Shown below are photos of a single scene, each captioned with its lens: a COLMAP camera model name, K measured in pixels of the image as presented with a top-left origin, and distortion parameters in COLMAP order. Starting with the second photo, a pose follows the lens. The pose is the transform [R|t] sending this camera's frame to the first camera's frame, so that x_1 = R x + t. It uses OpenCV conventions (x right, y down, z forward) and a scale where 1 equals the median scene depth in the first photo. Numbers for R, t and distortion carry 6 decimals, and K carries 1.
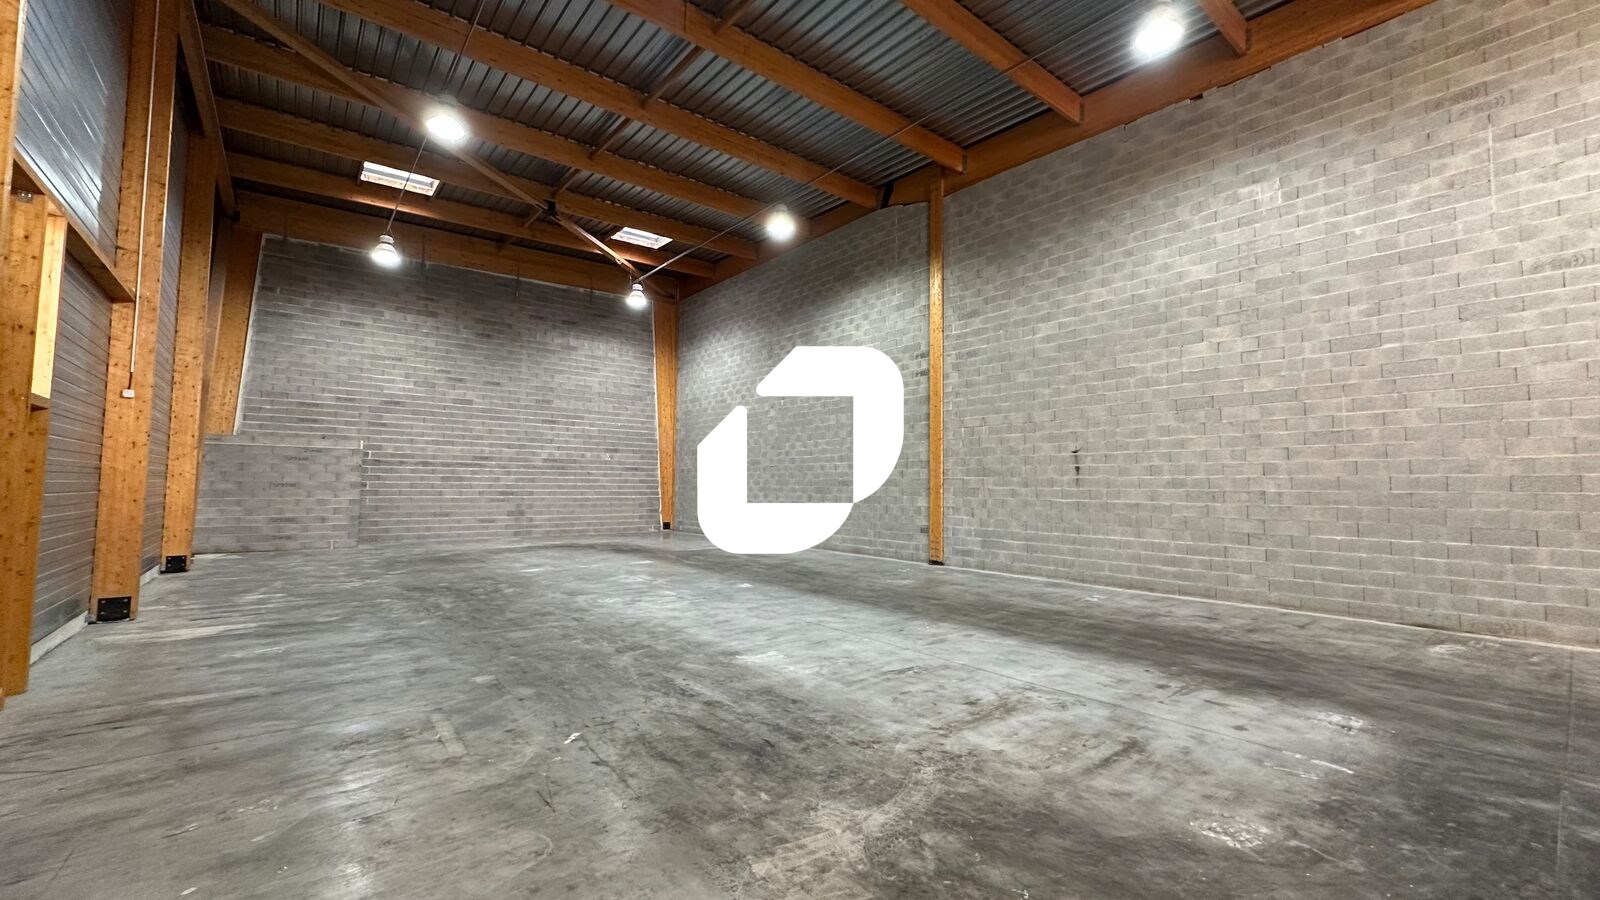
lens RADIAL K [[637.7, 0, 800.0], [0, 637.7, 450.0], [0, 0, 1]] dist [0.000060, 0.000155]
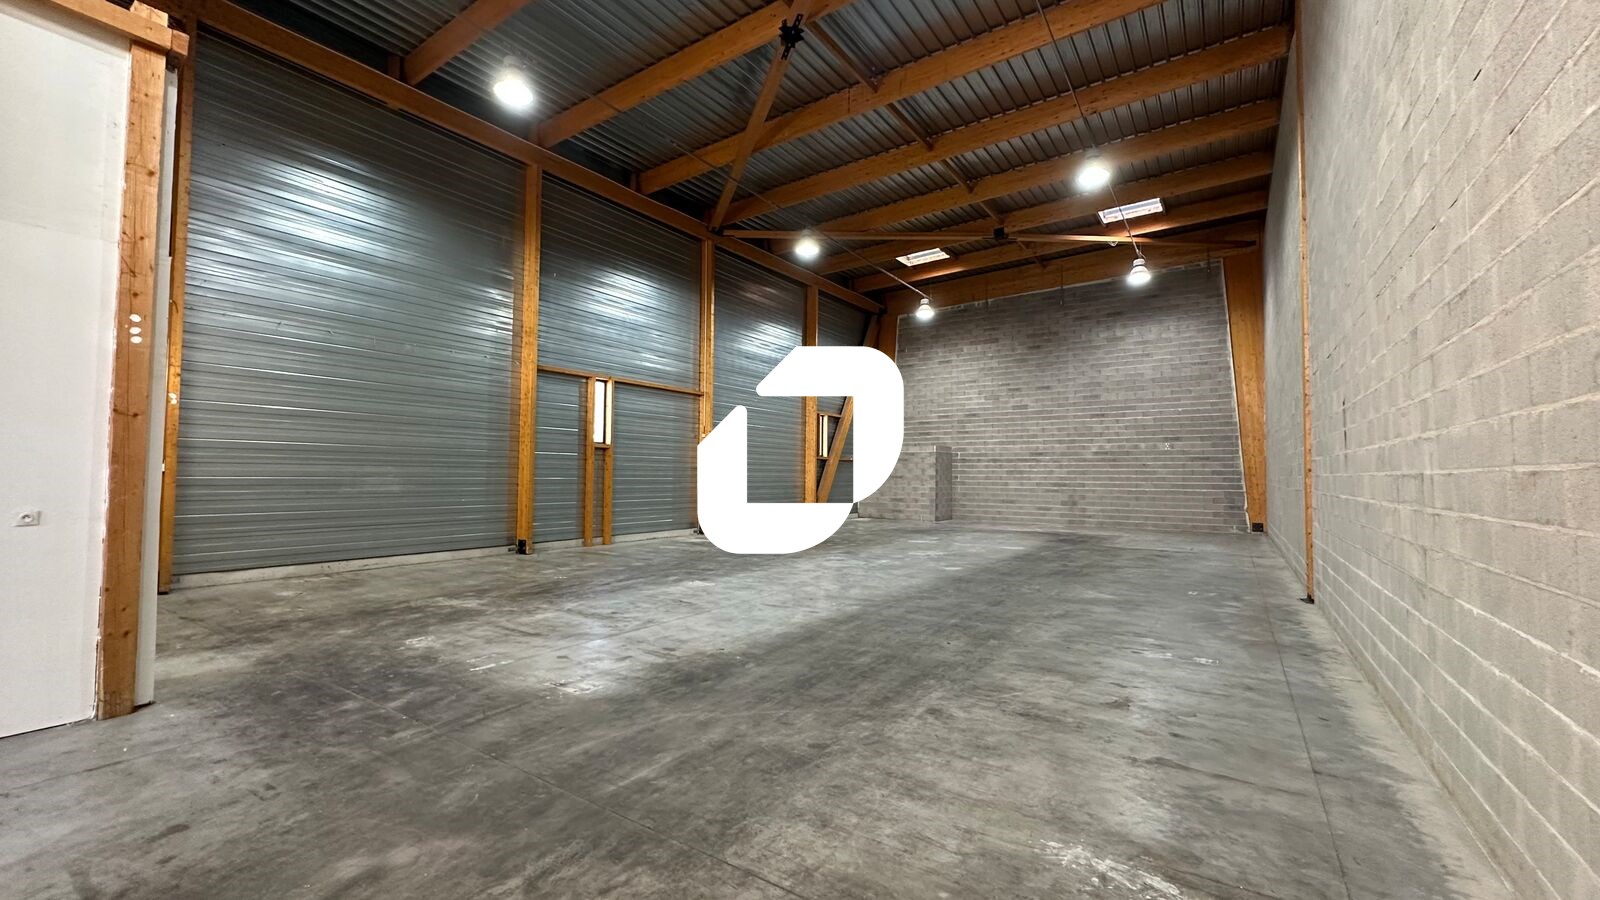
lens RADIAL K [[637.7, 0, 800.0], [0, 637.7, 450.0], [0, 0, 1]] dist [0.000060, 0.000155]
pose [[0.288487, -0.045938, -0.956381, 0.477630], [0.050623, 0.998183, -0.032676, 0.021448], [0.956145, -0.038988, 0.290288, 0.256100]]
